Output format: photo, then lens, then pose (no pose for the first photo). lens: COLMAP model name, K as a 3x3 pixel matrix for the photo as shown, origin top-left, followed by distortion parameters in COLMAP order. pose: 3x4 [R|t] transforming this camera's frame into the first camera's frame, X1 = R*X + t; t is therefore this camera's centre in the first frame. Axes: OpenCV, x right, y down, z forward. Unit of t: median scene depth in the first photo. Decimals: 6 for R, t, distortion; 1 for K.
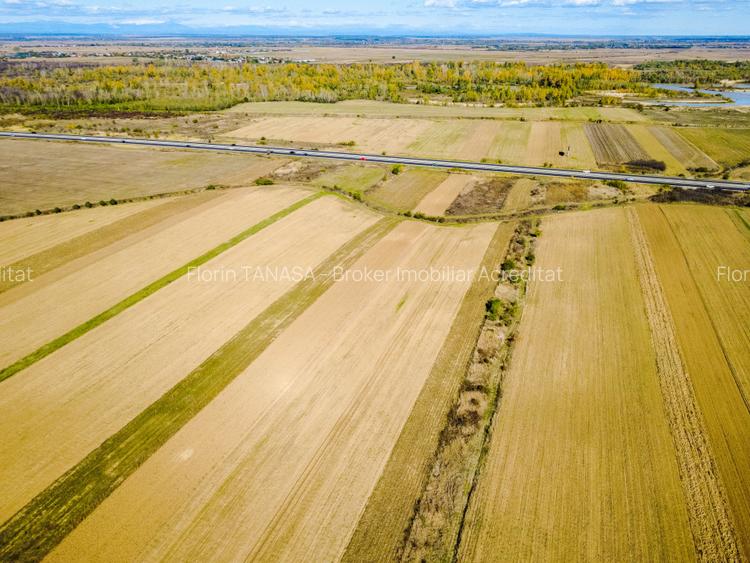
lens RADIAL K [[552.9, 0, 374.8], [0, 552.9, 277.7], [0, 0, 1]] dist [-0.002504, 0.003911]
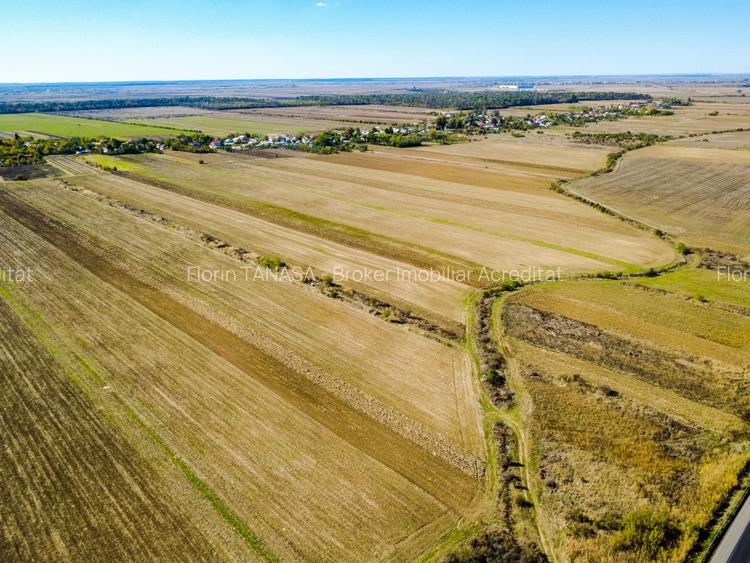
lens RADIAL K [[552.9, 0, 374.8], [0, 552.9, 277.7], [0, 0, 1]] dist [-0.002504, 0.003911]
pose [[-0.441025, 0.311689, -0.841633, 0.604865], [-0.354895, 0.800763, 0.482522, -0.317879], [0.824346, 0.511496, -0.242540, 0.720015]]
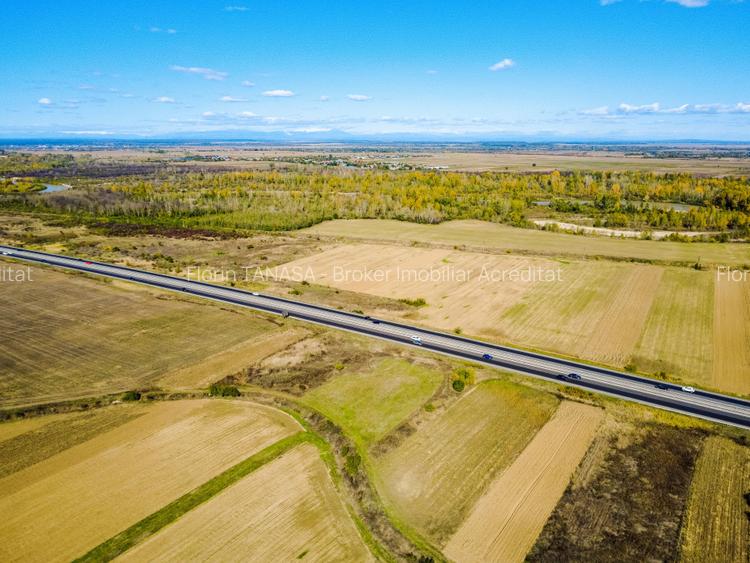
lens RADIAL K [[552.9, 0, 374.8], [0, 552.9, 277.7], [0, 0, 1]] dist [-0.002504, 0.003911]
pose [[0.967281, 0.061571, -0.246124, 0.077953], [-0.102563, 0.982200, -0.157367, -0.183391], [0.232054, 0.177461, 0.956378, 0.389141]]
